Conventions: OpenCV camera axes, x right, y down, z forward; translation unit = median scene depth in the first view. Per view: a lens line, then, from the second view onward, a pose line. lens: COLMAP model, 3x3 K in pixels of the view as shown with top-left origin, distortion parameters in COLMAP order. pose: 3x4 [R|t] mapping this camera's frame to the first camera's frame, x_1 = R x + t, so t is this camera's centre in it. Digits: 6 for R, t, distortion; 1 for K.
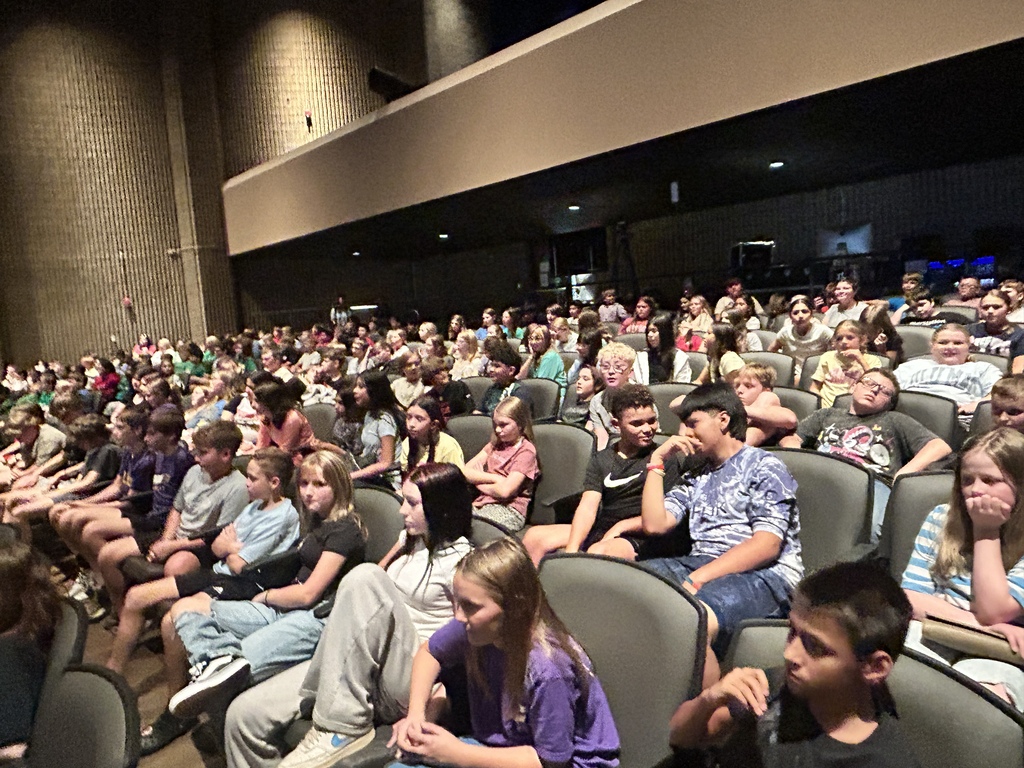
lens RADIAL K [[689.3, 0, 512.0], [0, 689.3, 384.0], [0, 0, 1]] dist [0.025086, 0.001416]
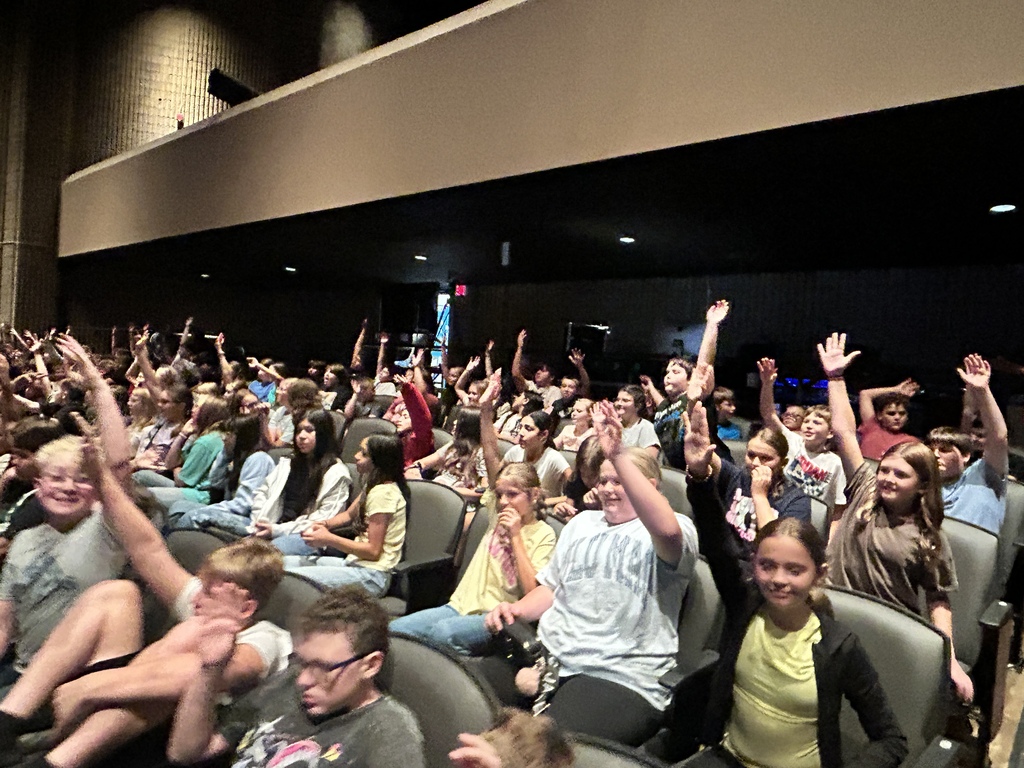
lens RADIAL K [[683.6, 0, 512.0], [0, 683.6, 384.0], [0, 0, 1]] dist [-0.001406, 0.000504]
pose [[0.988117, 0.131182, 0.080099, 0.127589], [-0.124880, 0.989006, -0.079196, -0.034734], [-0.089608, 0.068252, 0.993636, 0.116077]]
